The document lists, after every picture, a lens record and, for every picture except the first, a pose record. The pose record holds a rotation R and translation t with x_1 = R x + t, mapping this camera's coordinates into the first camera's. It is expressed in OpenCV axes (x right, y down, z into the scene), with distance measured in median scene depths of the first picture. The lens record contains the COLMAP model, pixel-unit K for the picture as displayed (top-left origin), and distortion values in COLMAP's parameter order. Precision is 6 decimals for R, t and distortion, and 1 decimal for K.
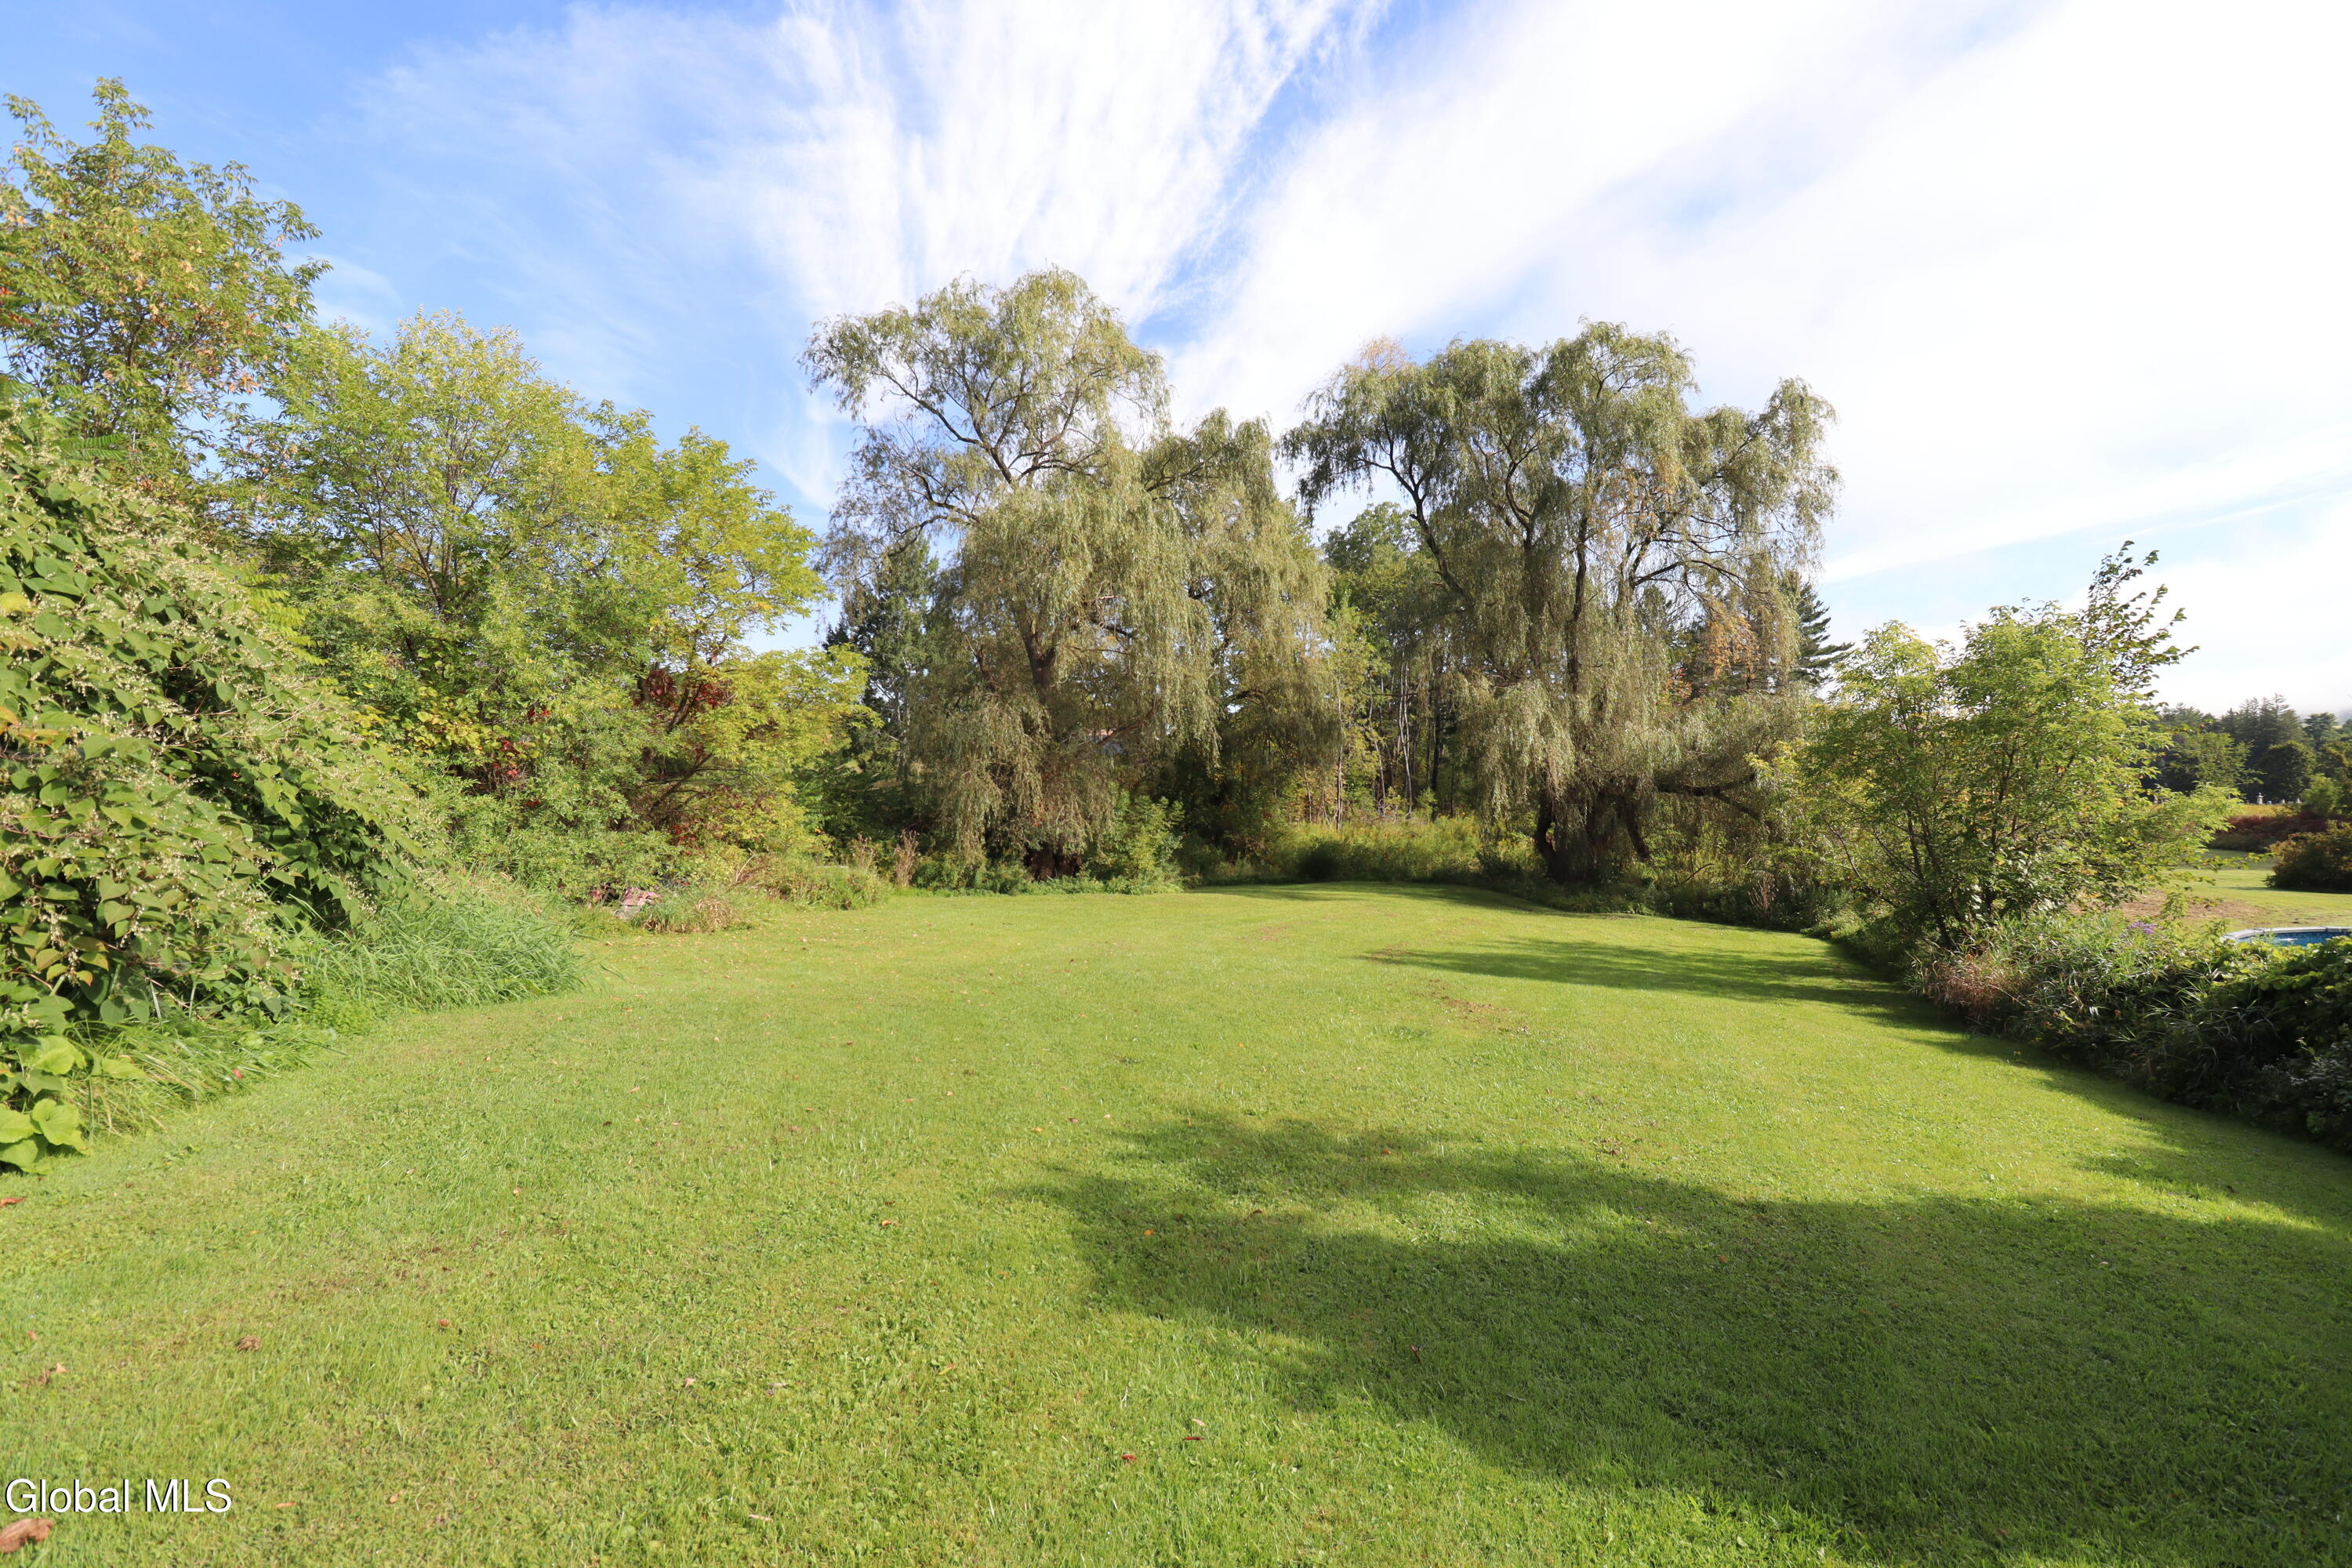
lens RADIAL K [[1086.1, 0, 1165.1], [0, 1086.1, 781.3], [0, 0, 1]] dist [0.001028, -0.015460]
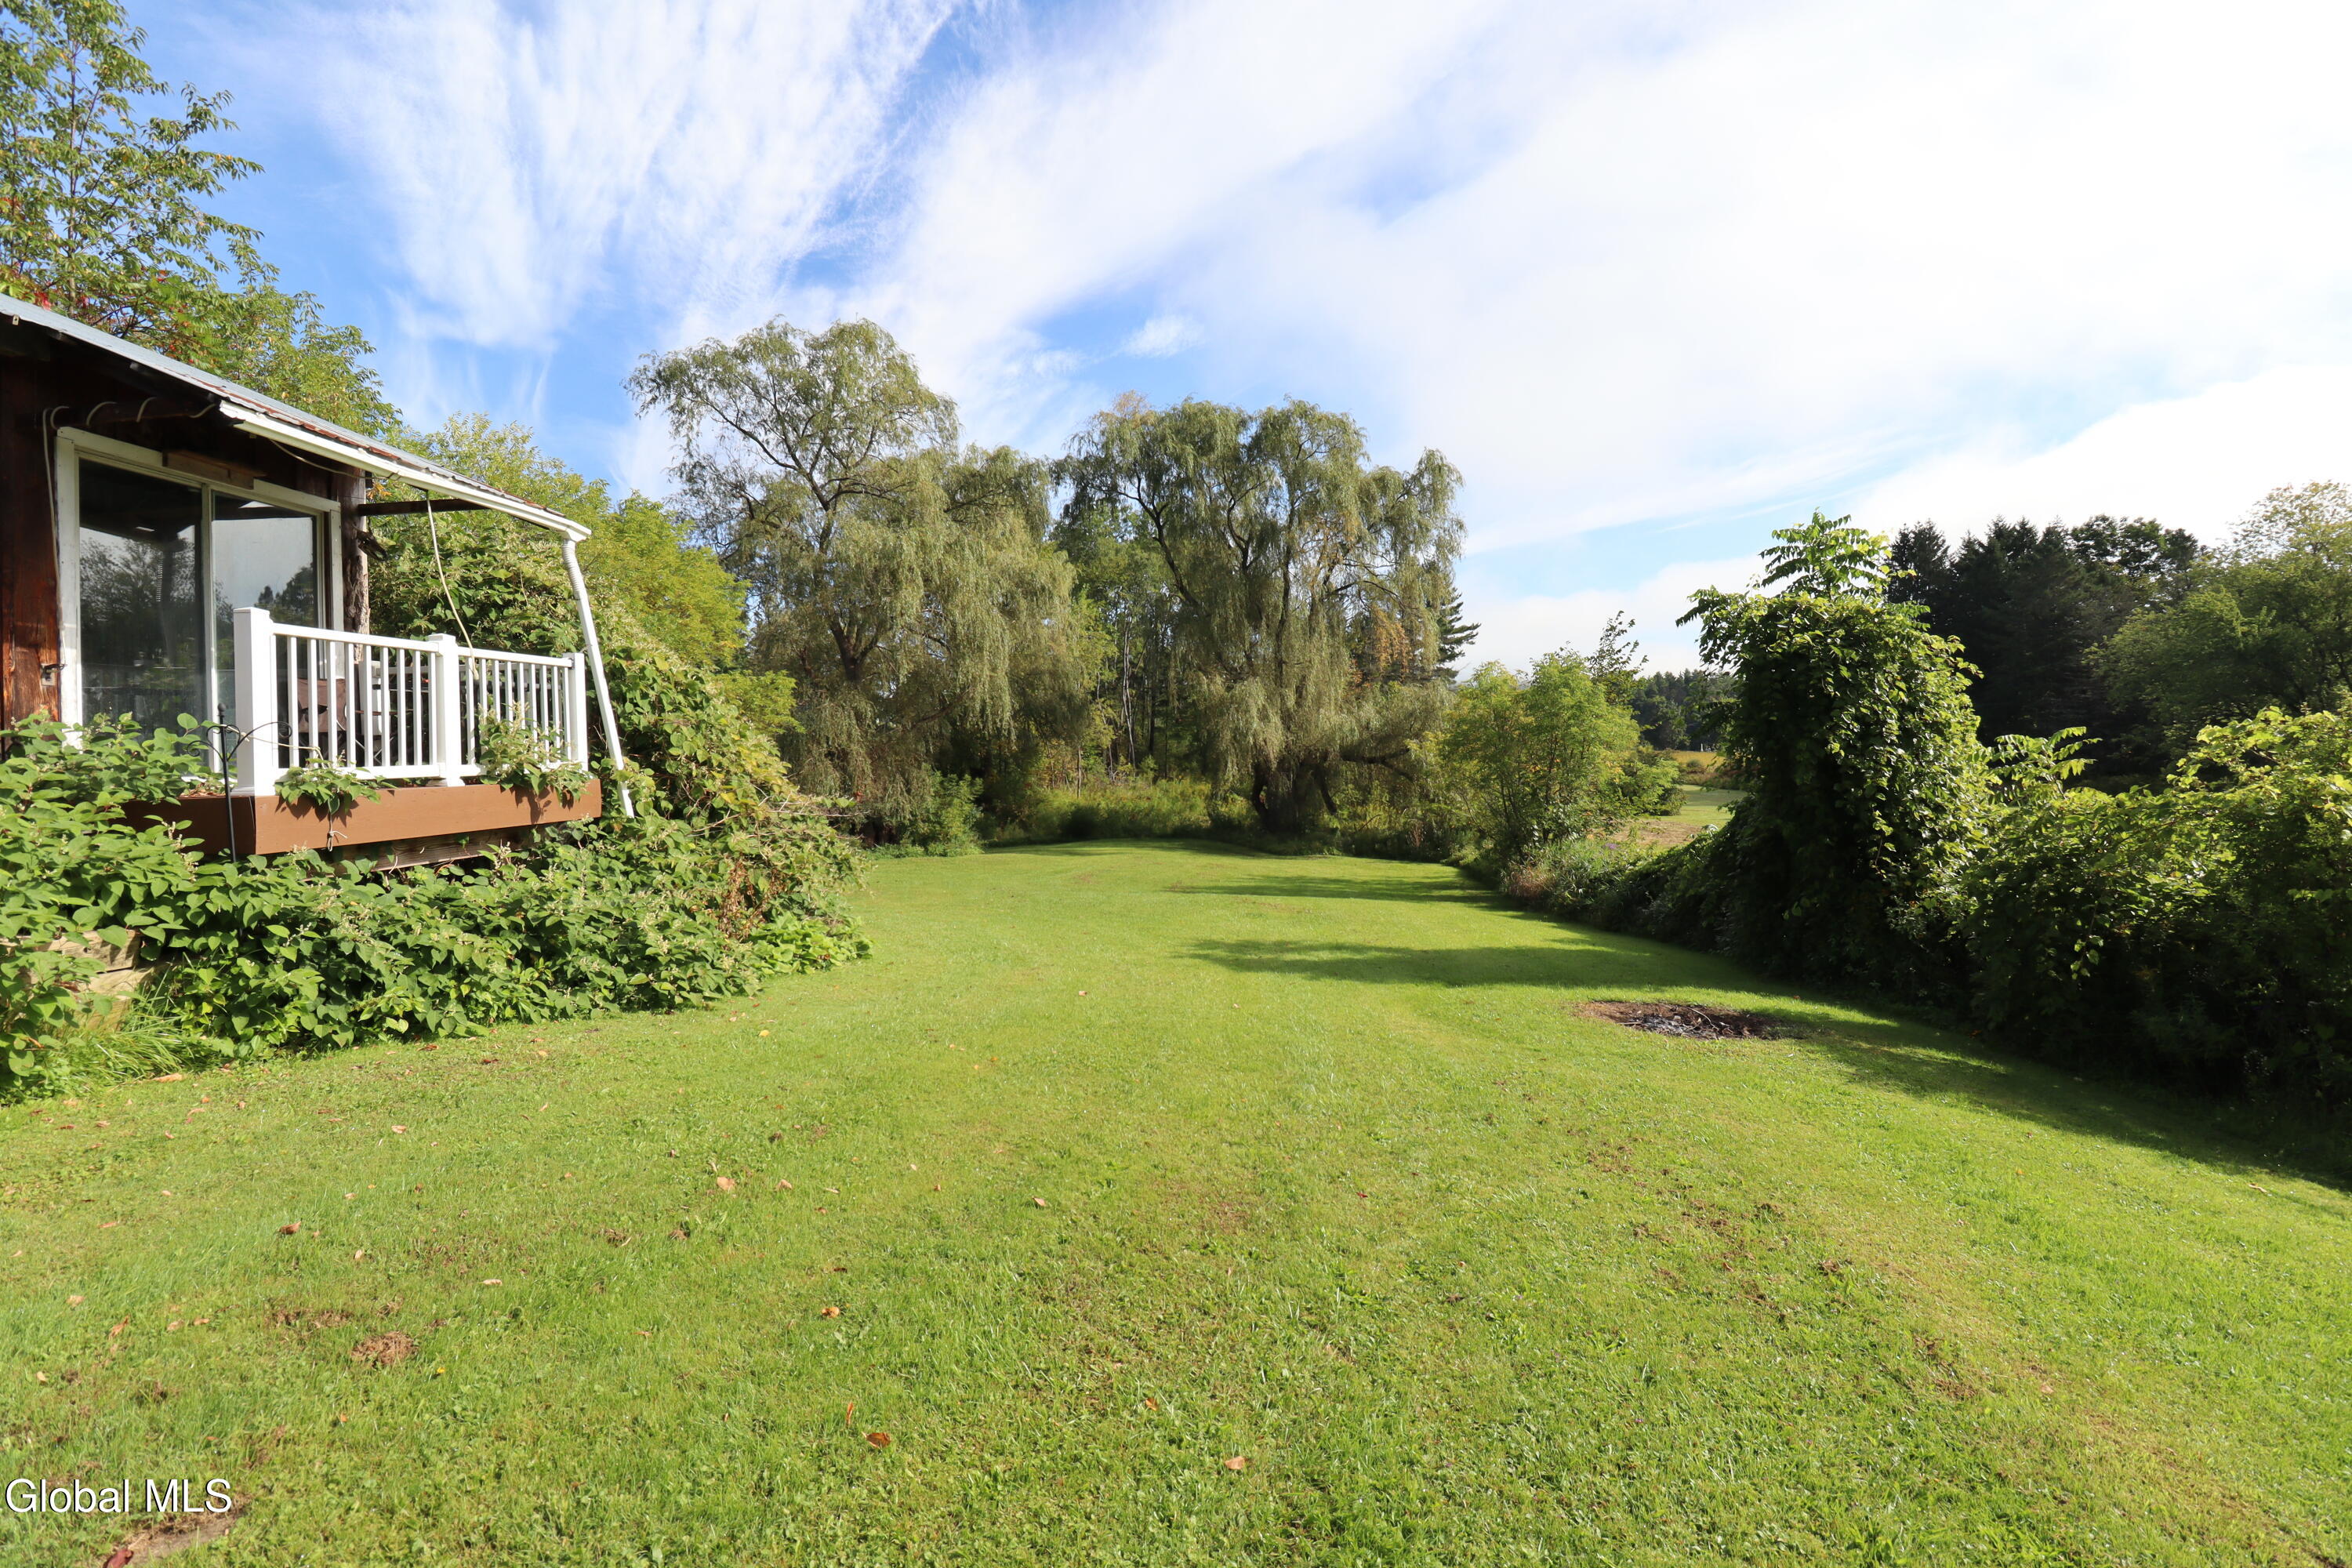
lens RADIAL K [[1086.1, 0, 1165.1], [0, 1086.1, 781.3], [0, 0, 1]] dist [0.001028, -0.015460]
pose [[0.960620, -0.024706, 0.276766, -0.121389], [0.014655, 0.999158, 0.038323, -0.020988], [-0.277479, -0.032758, 0.960173, -0.210786]]
